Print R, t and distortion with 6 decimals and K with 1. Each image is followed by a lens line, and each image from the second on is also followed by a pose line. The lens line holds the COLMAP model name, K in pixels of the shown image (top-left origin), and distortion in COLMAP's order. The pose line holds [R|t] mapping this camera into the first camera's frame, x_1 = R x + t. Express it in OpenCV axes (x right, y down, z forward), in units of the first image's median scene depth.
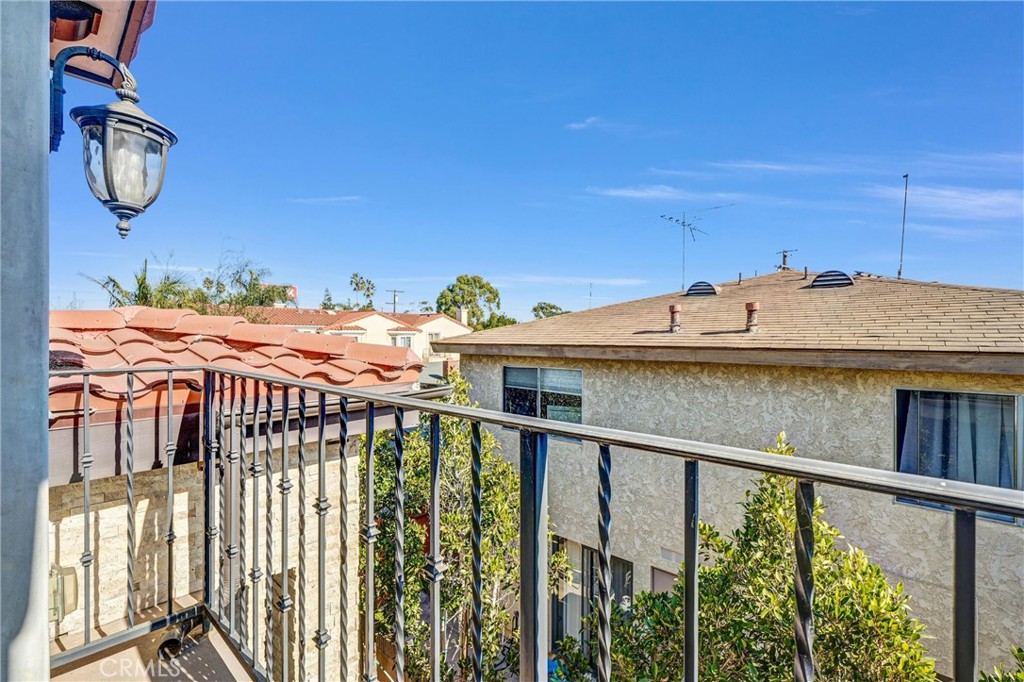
lens RADIAL K [[461.5, 0, 512.7], [0, 461.5, 338.4], [0, 0, 1]] dist [-0.002440, 0.000006]
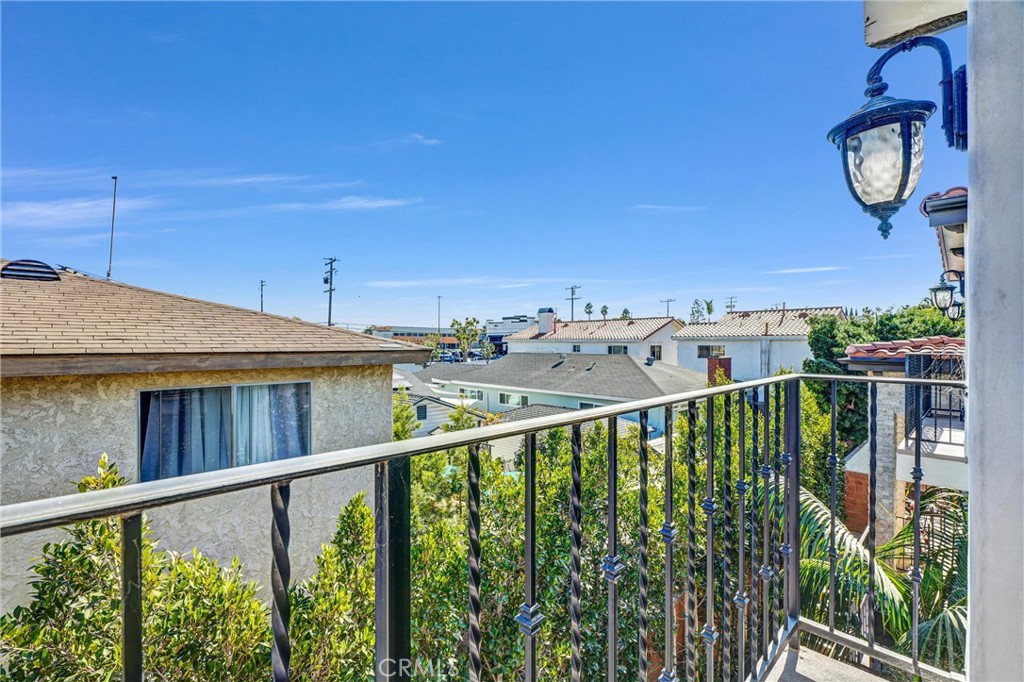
lens RADIAL K [[461.5, 0, 512.6], [0, 461.5, 341.4], [0, 0, 1]] dist [-0.002440, 0.000006]
pose [[0.019591, -0.000903, 0.999808, -0.156555], [-0.000553, 0.999999, 0.000914, -0.001328], [-0.999808, -0.000570, 0.019591, 0.155745]]
